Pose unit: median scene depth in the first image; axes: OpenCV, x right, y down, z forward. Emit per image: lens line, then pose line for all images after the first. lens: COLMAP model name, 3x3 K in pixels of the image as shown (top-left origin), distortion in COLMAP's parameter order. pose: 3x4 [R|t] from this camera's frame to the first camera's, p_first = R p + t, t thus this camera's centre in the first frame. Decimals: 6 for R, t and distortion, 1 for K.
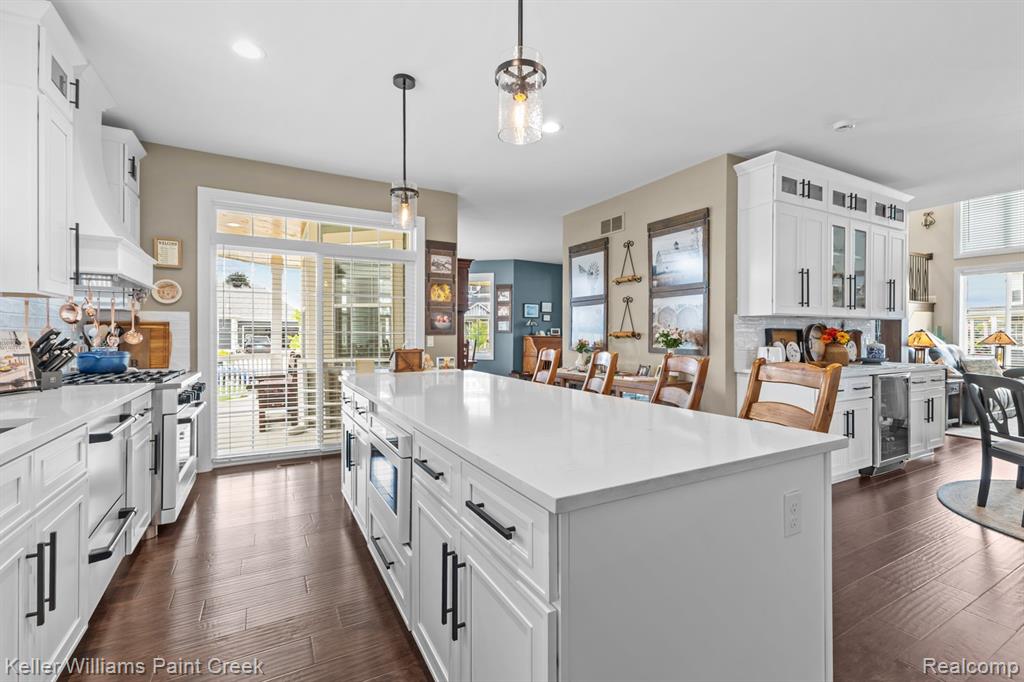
lens RADIAL K [[453.0, 0, 512.0], [0, 453.0, 341.0], [0, 0, 1]] dist [0.005377, -0.000248]
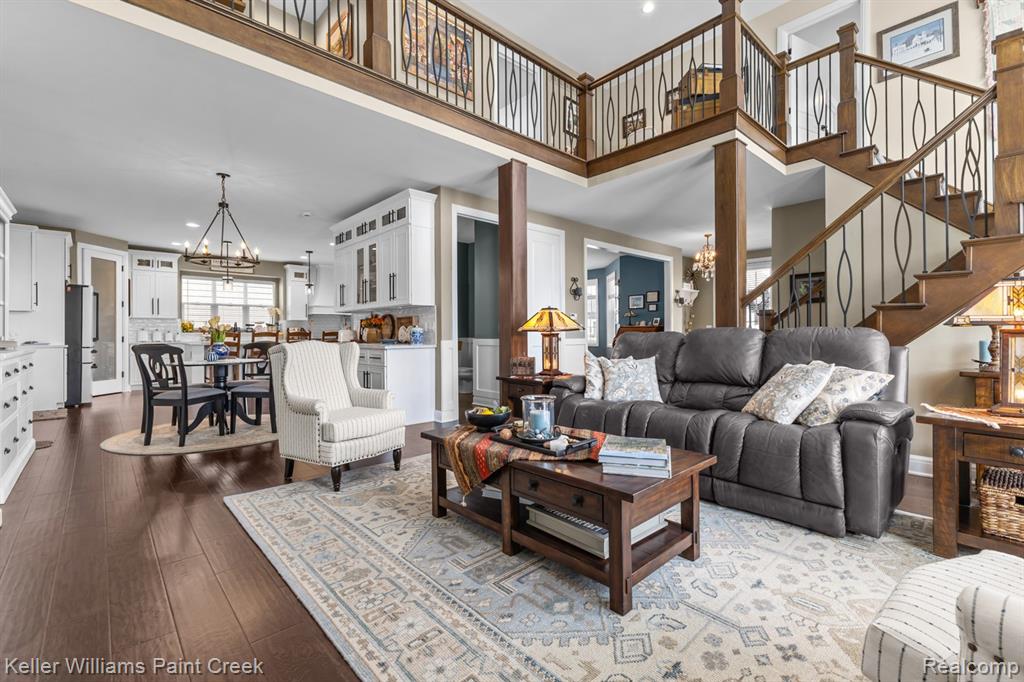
lens RADIAL K [[447.2, 0, 515.0], [0, 447.2, 331.9], [0, 0, 1]] dist [0.005777, -0.000714]
pose [[0.239621, -0.006058, -0.970848, 1.030733], [0.001315, 0.999982, -0.005915, 0.007618], [0.970866, 0.000140, 0.239625, 0.525389]]
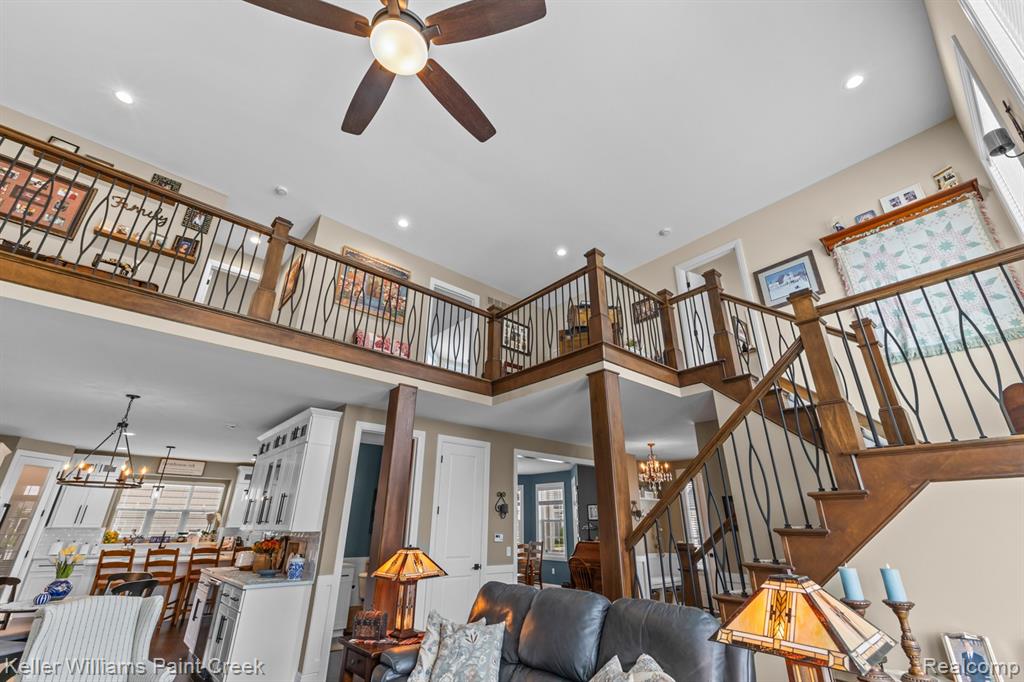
lens RADIAL K [[442.5, 0, 510.3], [0, 442.5, 335.8], [0, 0, 1]] dist [0.008967, -0.000733]
pose [[0.208102, -0.387358, -0.898135, 1.053586], [-0.011906, 0.917167, -0.398325, -0.036201], [0.978035, 0.093585, 0.186253, 0.663501]]
